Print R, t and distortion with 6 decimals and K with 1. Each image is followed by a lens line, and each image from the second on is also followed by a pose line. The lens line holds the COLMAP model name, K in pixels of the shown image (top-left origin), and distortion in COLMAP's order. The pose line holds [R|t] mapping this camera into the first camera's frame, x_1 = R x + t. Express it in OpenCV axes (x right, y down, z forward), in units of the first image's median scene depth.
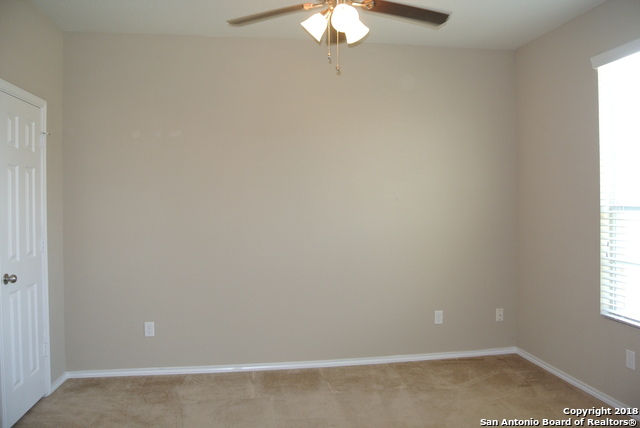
lens RADIAL K [[491.5, 0, 319.8], [0, 491.5, 213.0], [0, 0, 1]] dist [-0.067143, 0.040921]
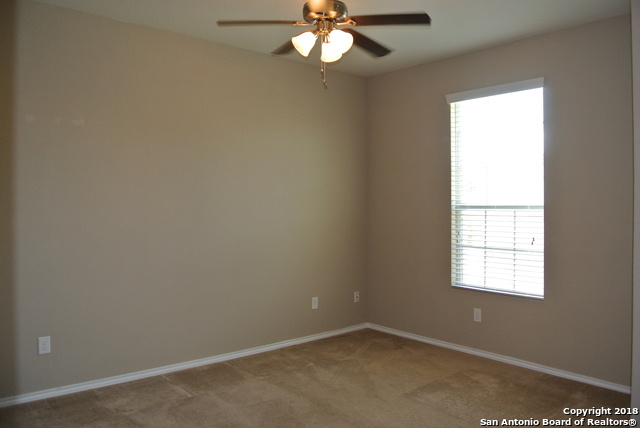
lens RADIAL K [[491.5, 0, 324.5], [0, 491.5, 212.3], [0, 0, 1]] dist [-0.067143, 0.040921]
pose [[0.856603, -0.000304, 0.515976, -0.386194], [0.004299, 0.999969, -0.006548, 0.011357], [-0.515958, 0.007828, 0.856578, 0.009049]]
